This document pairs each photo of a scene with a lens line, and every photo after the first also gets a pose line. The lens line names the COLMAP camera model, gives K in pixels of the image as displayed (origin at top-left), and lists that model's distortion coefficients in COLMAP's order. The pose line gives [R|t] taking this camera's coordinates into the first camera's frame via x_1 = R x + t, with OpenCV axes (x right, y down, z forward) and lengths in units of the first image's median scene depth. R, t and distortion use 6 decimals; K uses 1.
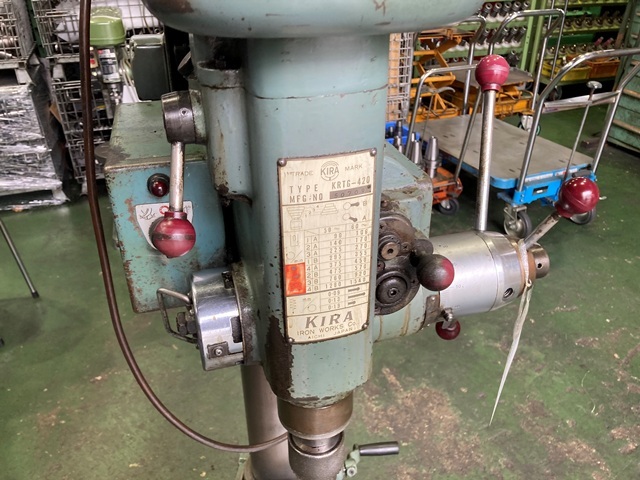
lens RADIAL K [[536.0, 0, 314.9], [0, 536.0, 238.1], [0, 0, 1]] dist [0.019080, -0.013053]
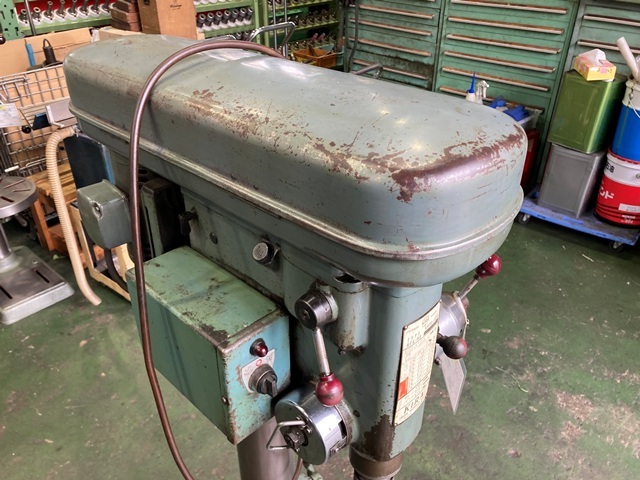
lens RADIAL K [[536.0, 0, 315.9], [0, 536.0, 240.3], [0, 0, 1]] dist [0.019080, -0.013053]
pose [[0.867697, -0.250585, 0.429313, -0.612396], [0.234316, 0.967860, 0.091345, -0.403481], [-0.438405, 0.021335, 0.898524, -0.209691]]
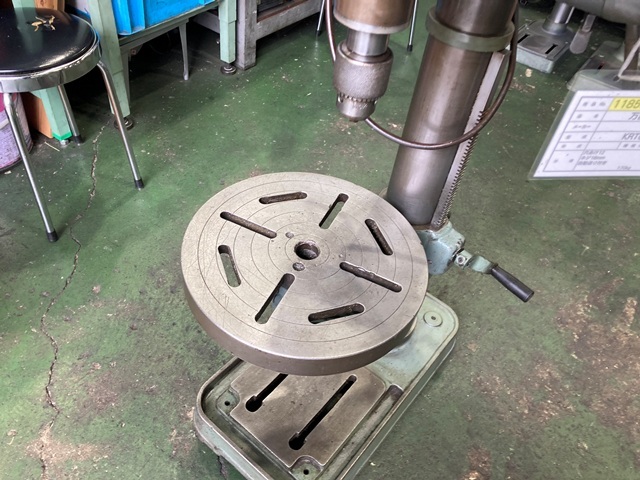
lens RADIAL K [[536.0, 0, 311.2], [0, 536.0, 239.5], [0, 0, 1]] dist [0.019080, -0.013053]
pose [[0.574474, 0.626643, -0.526591, 0.746131], [-0.488079, 0.778707, 0.394200, 0.293520], [0.657083, 0.030560, 0.753199, 0.184998]]
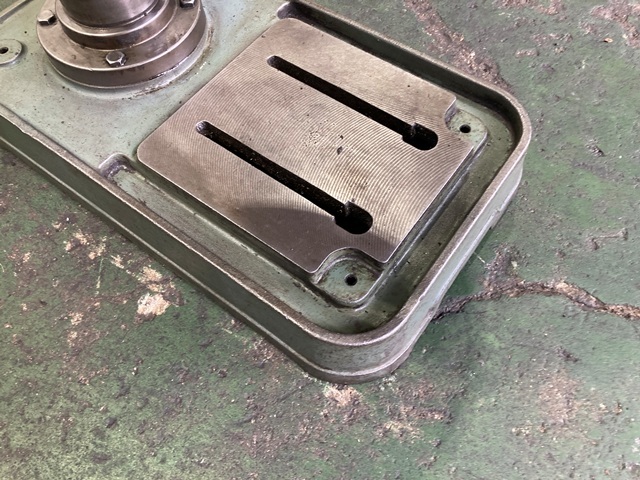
lens RADIAL K [[536.0, 0, 309.1], [0, 536.0, 243.9], [0, 0, 1]] dist [0.019080, -0.013053]
pose [[0.791134, -0.543114, 0.281309, -0.368332], [0.330512, 0.766597, 0.550536, 1.182133], [-0.514654, -0.342572, 0.785987, 0.897439]]
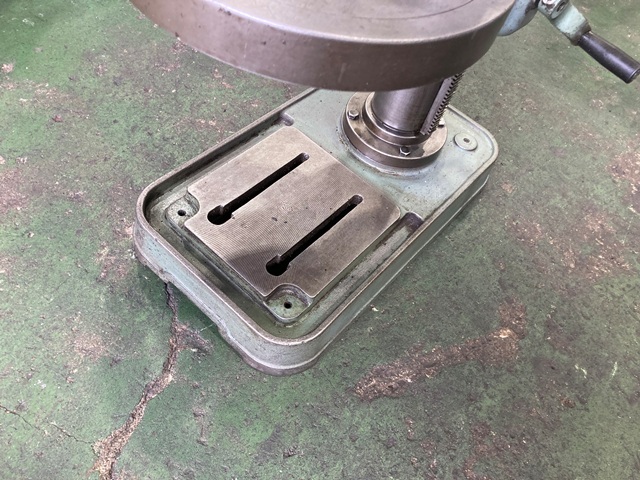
lens RADIAL K [[536.0, 0, 318.7], [0, 536.0, 243.2], [0, 0, 1]] dist [0.019080, -0.013053]
pose [[0.548106, 0.740044, -0.389762, 0.704371], [-0.567405, 0.671357, 0.476793, 0.888539], [0.614517, -0.040180, 0.787880, 0.613355]]
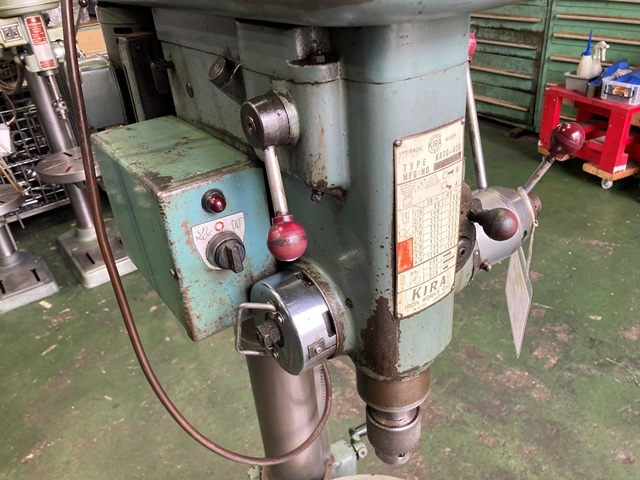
lens RADIAL K [[536.0, 0, 315.9], [0, 536.0, 241.2], [0, 0, 1]] dist [0.019080, -0.013053]
pose [[0.941820, -0.220635, 0.253564, -0.351000], [0.221790, 0.974789, 0.024395, -0.010571], [-0.252554, 0.033262, 0.967011, 0.023165]]
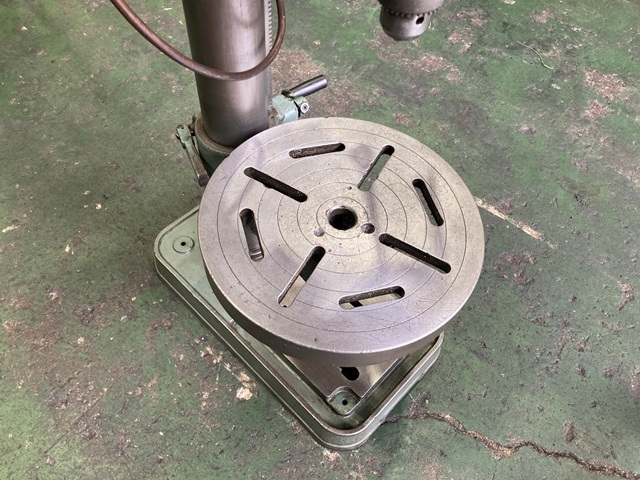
lens RADIAL K [[536.0, 0, 315.2], [0, 536.0, 250.0], [0, 0, 1]] dist [0.019080, -0.013053]
pose [[0.860731, -0.392450, 0.324231, -0.586232], [0.189140, 0.837871, 0.512054, 0.315485], [-0.472619, -0.379415, 0.795409, 0.295511]]
